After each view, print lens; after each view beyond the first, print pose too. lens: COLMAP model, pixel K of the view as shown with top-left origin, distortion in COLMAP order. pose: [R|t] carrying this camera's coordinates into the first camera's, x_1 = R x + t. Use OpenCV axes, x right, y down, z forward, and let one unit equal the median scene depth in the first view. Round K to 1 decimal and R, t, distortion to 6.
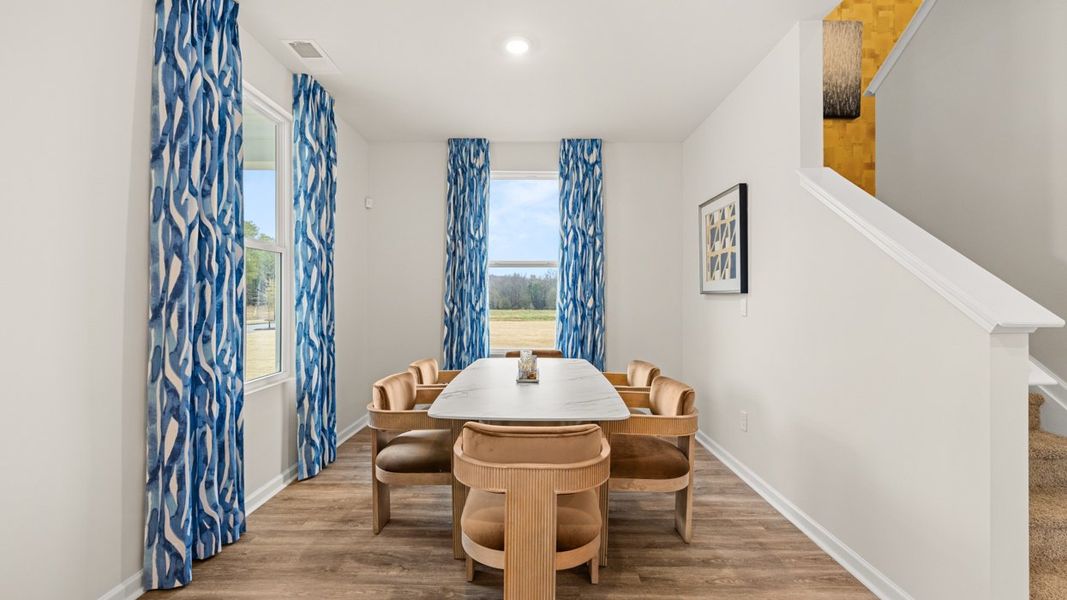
lens RADIAL K [[445.7, 0, 529.9], [0, 445.7, 296.5], [0, 0, 1]] dist [-0.000958, -0.000598]
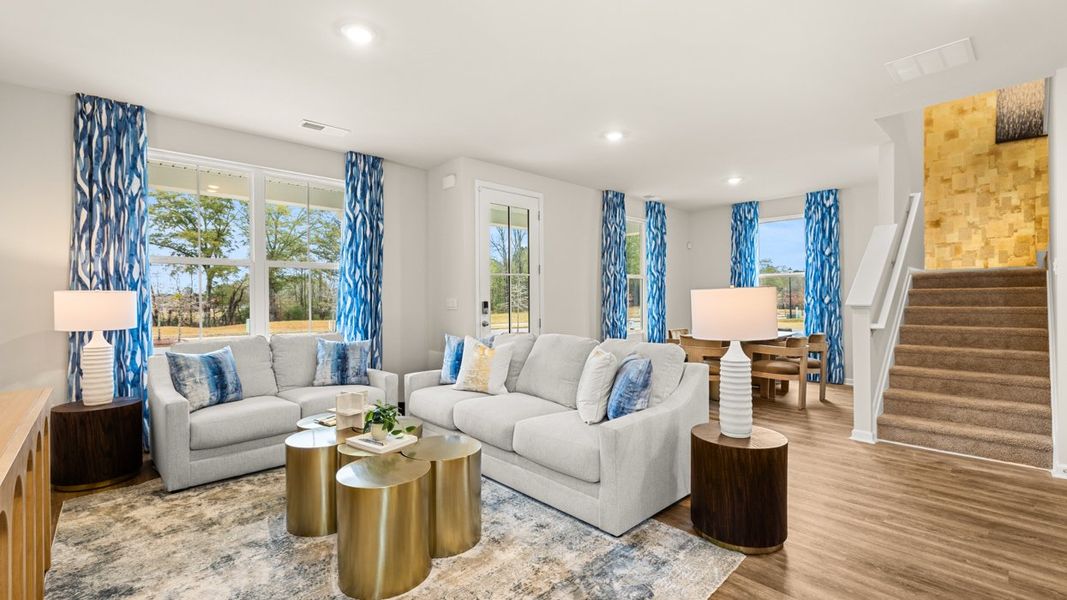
lens RADIAL K [[463.3, 0, 533.5], [0, 463.3, 300.0], [0, 0, 1]] dist [0.000584, -0.000039]
pose [[0.691209, -0.002542, -0.722651, 1.095180], [0.008038, 0.999959, 0.004171, -0.001312], [0.722611, -0.008691, 0.691201, -1.491189]]
